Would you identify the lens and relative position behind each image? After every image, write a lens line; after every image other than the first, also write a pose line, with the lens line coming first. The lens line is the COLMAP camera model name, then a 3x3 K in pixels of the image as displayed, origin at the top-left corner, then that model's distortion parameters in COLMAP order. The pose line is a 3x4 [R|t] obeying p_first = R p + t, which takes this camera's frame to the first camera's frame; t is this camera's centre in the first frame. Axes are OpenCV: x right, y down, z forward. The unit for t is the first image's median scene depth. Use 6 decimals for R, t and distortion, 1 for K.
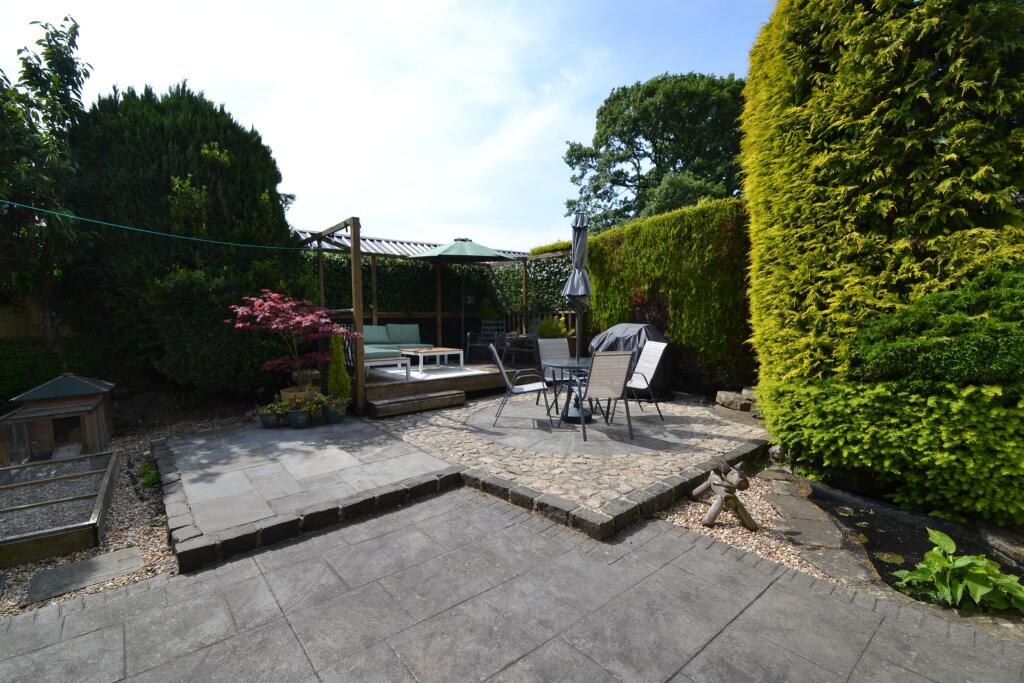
lens RADIAL K [[458.4, 0, 503.7], [0, 458.4, 348.2], [0, 0, 1]] dist [0.016845, -0.019622]
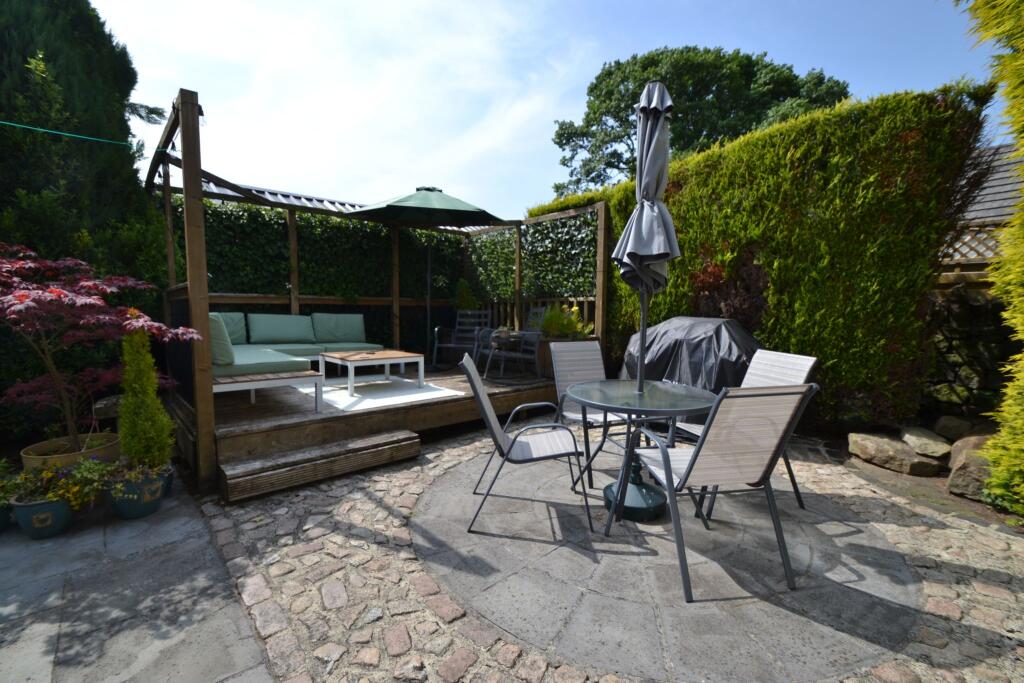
lens RADIAL K [[458.4, 0, 503.7], [0, 458.4, 348.2], [0, 0, 1]] dist [0.016845, -0.019622]
pose [[0.999125, 0.010515, 0.040476, -0.004083], [-0.011185, 0.999804, 0.016365, -0.015543], [-0.040296, -0.016804, 0.999047, 0.320978]]
